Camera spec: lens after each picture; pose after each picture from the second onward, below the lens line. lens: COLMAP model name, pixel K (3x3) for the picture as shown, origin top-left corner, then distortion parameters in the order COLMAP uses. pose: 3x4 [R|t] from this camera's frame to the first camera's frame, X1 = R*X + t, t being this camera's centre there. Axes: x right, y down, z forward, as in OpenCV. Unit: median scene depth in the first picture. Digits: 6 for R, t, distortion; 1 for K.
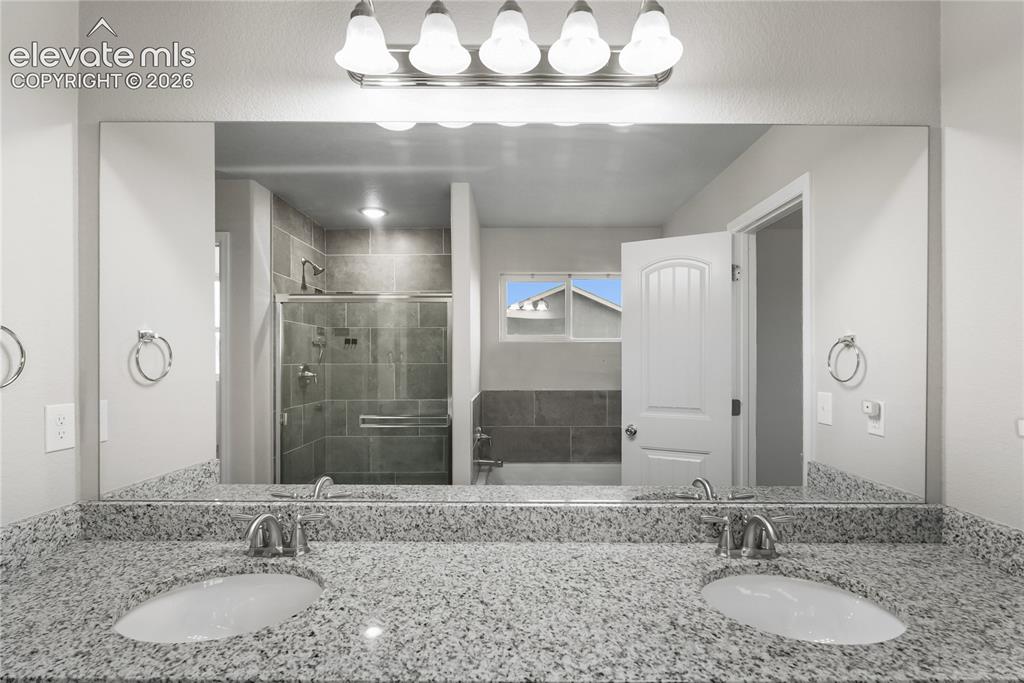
lens RADIAL K [[462.7, 0, 521.9], [0, 462.7, 358.4], [0, 0, 1]] dist [-0.005327, 0.000843]
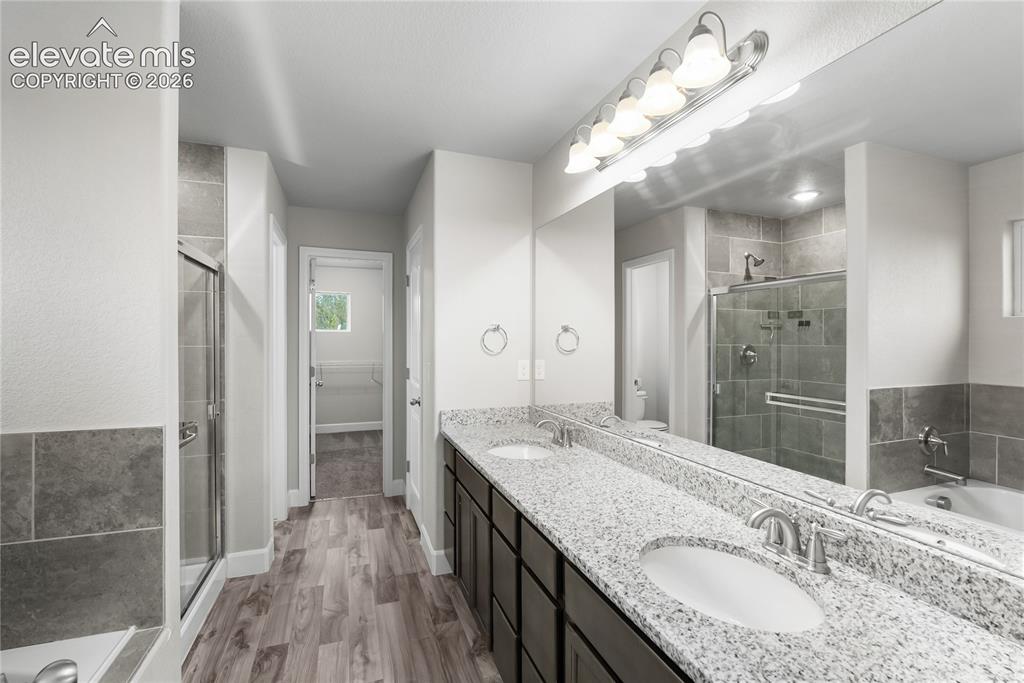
lens RADIAL K [[462.7, 0, 518.5], [0, 462.7, 340.6], [0, 0, 1]] dist [-0.005327, 0.000843]
pose [[0.349809, 0.002410, -0.936818, 0.501488], [-0.003058, 0.999994, 0.001430, 0.002064], [0.936816, 0.002364, 0.349814, 0.082080]]
